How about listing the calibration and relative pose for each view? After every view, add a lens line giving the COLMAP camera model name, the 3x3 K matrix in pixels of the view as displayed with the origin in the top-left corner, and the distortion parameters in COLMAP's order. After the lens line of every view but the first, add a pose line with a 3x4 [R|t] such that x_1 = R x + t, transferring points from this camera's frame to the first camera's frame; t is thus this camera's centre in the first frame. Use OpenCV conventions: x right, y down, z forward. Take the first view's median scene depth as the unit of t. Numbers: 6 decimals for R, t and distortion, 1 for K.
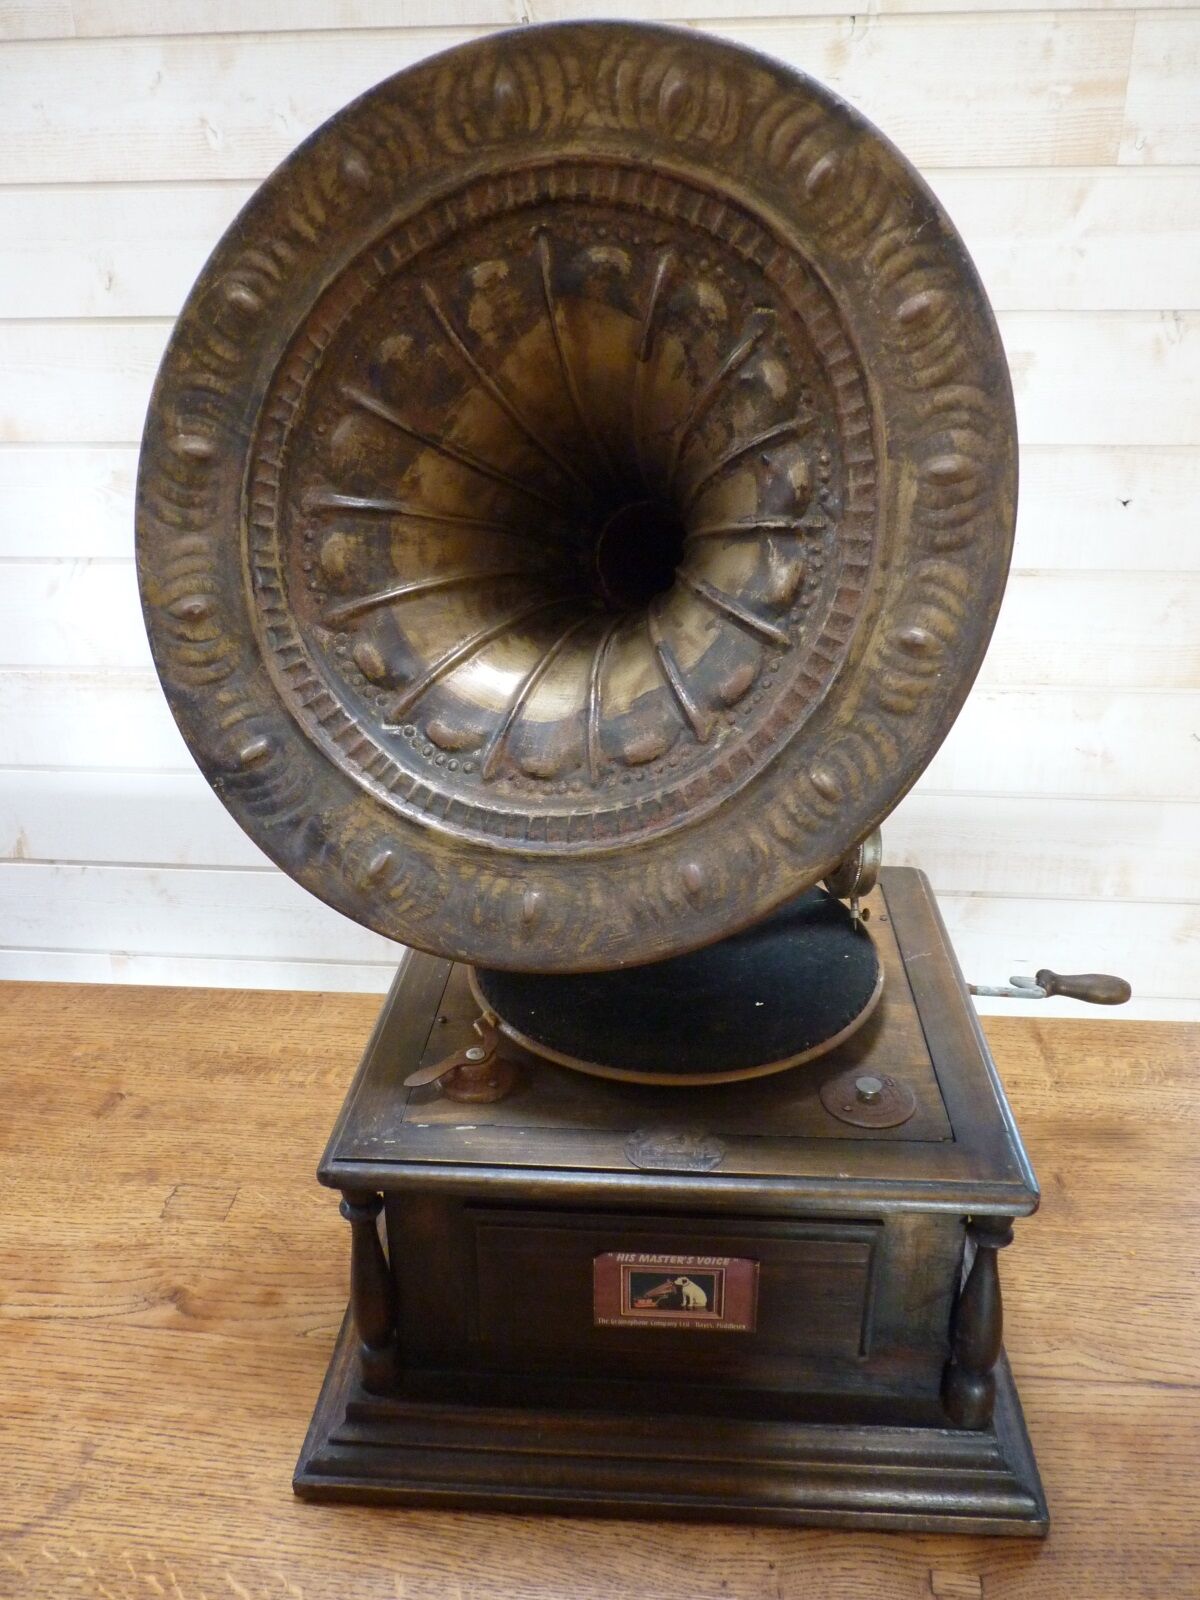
lens RADIAL K [[1285.2, 0, 596.3], [0, 1285.2, 792.1], [0, 0, 1]] dist [-0.010471, -0.010874]
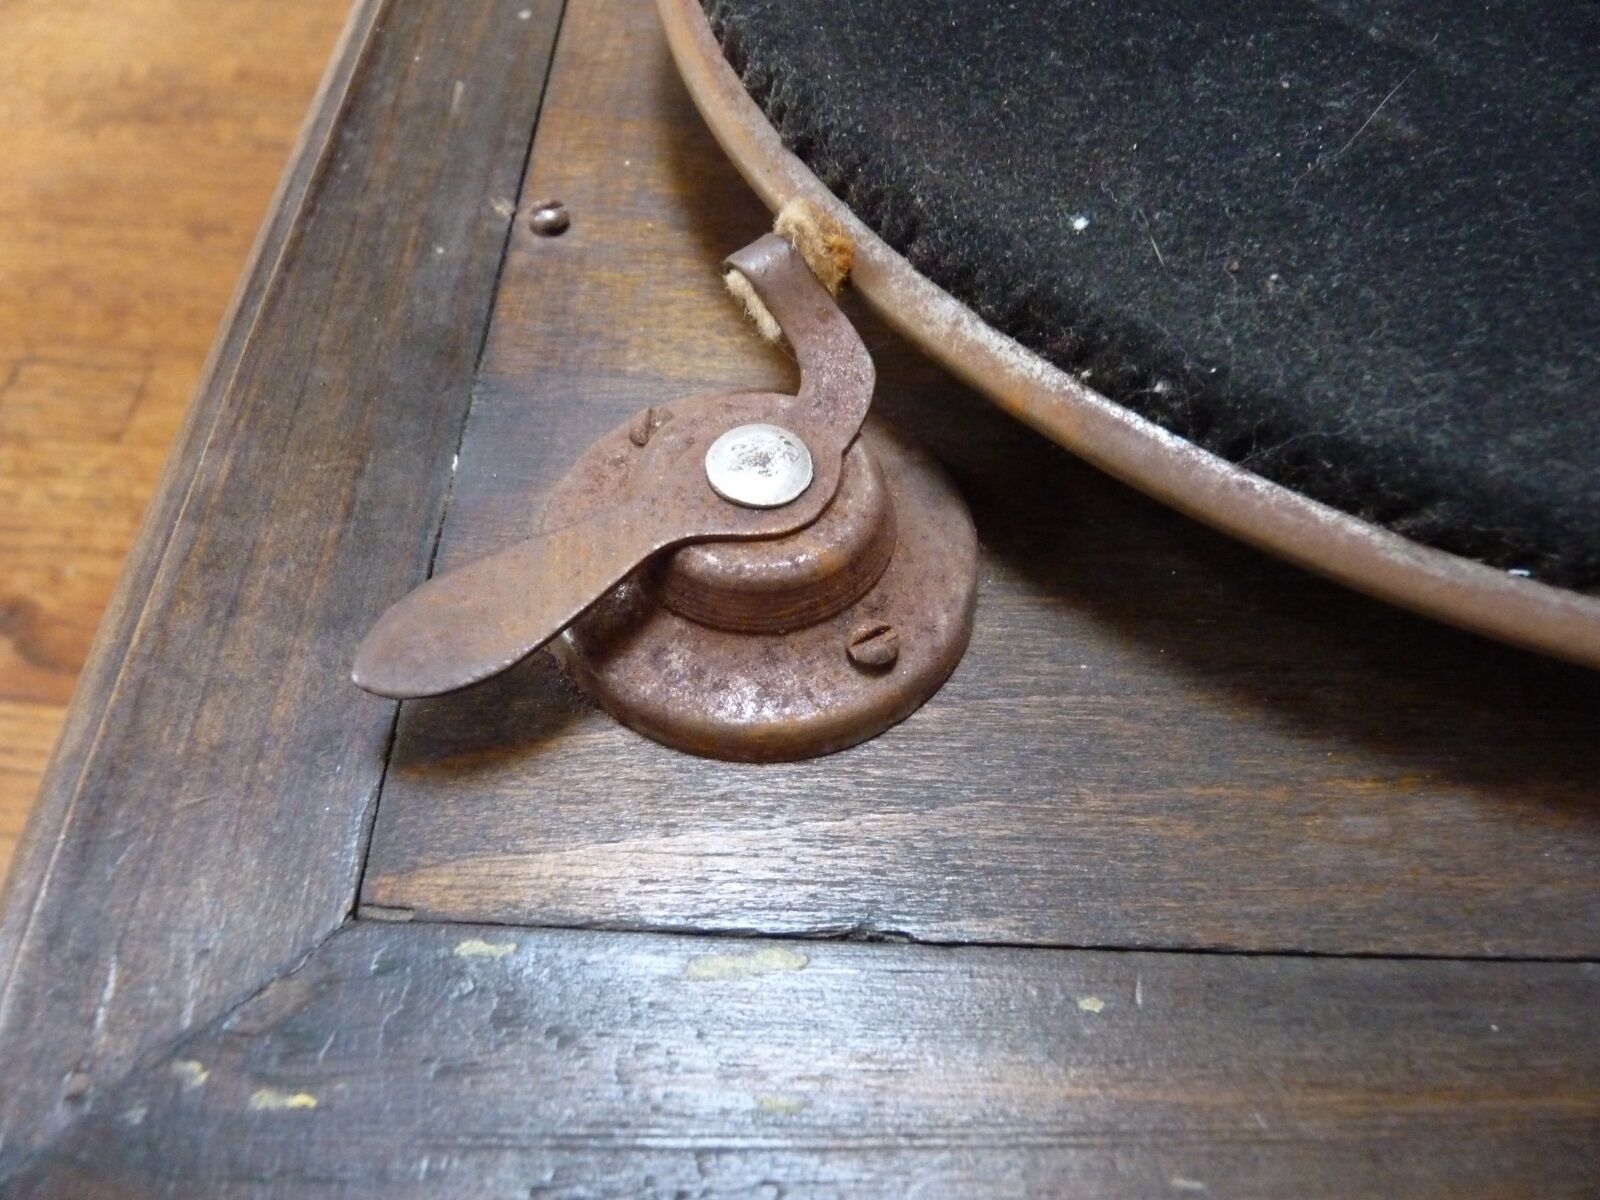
lens RADIAL K [[1281.5, 0, 791.2], [0, 1281.5, 598.8], [0, 0, 1]] dist [0.002329, -0.015647]
pose [[0.999137, -0.008649, 0.040614, -0.059101], [-0.013875, 0.852323, 0.522831, 0.122967], [-0.039138, -0.522944, 0.851468, 0.510581]]
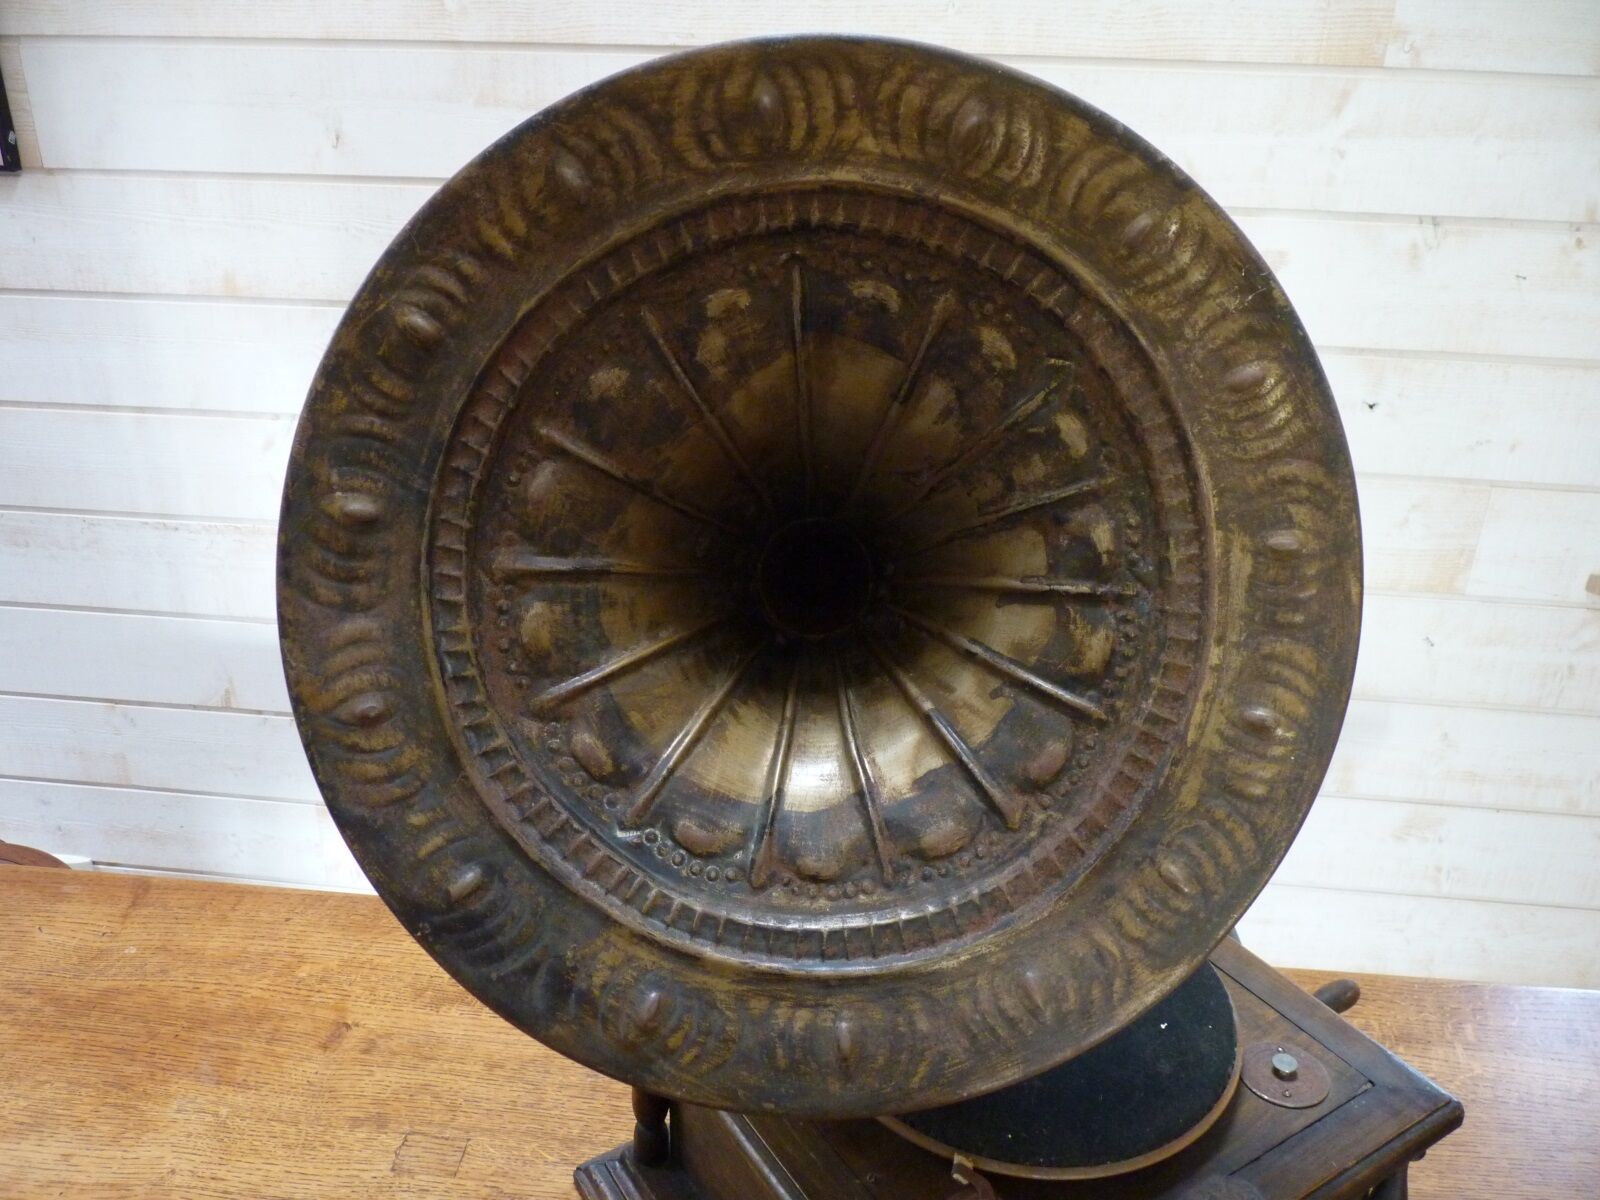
lens RADIAL K [[1307.6, 0, 785.5], [0, 1307.6, 621.2], [0, 0, 1]] dist [-0.029564, -0.002976]
pose [[0.999397, 0.034710, -0.000264, -0.042938], [-0.034671, 0.998598, 0.040001, -0.133863], [0.001652, -0.039968, 0.999200, 0.005885]]
